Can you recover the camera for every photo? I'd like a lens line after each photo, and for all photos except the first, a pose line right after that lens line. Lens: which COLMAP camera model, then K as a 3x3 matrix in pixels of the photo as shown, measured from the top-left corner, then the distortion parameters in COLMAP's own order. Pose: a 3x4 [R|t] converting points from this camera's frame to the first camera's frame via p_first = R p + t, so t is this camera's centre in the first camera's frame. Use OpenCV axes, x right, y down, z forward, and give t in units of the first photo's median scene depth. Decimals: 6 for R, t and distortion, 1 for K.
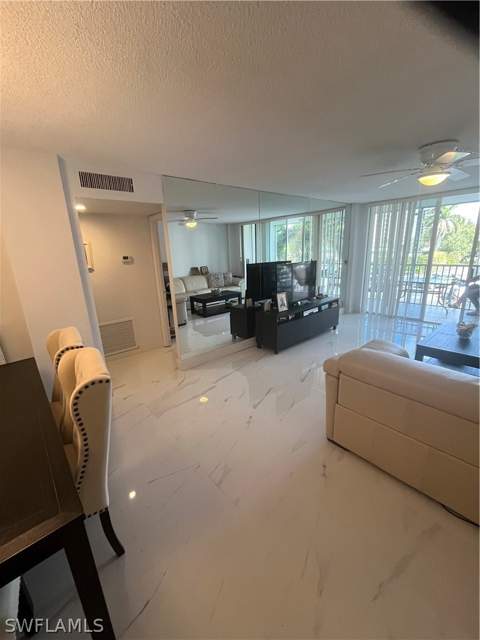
lens RADIAL K [[262.7, 0, 238.2], [0, 262.7, 320.3], [0, 0, 1]] dist [-0.001510, 0.000109]
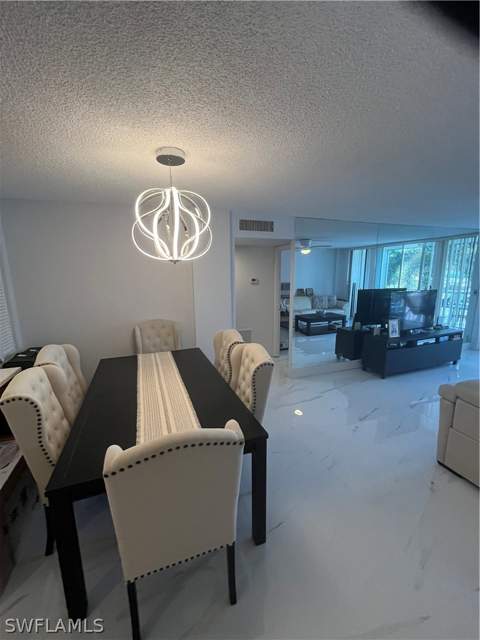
lens RADIAL K [[262.7, 0, 238.2], [0, 262.7, 320.3], [0, 0, 1]] dist [-0.001510, 0.000109]
pose [[0.935656, 0.092745, -0.340509, -0.038833], [-0.116922, 0.991824, -0.051136, 0.015588], [0.332982, 0.087659, 0.938850, -0.114797]]
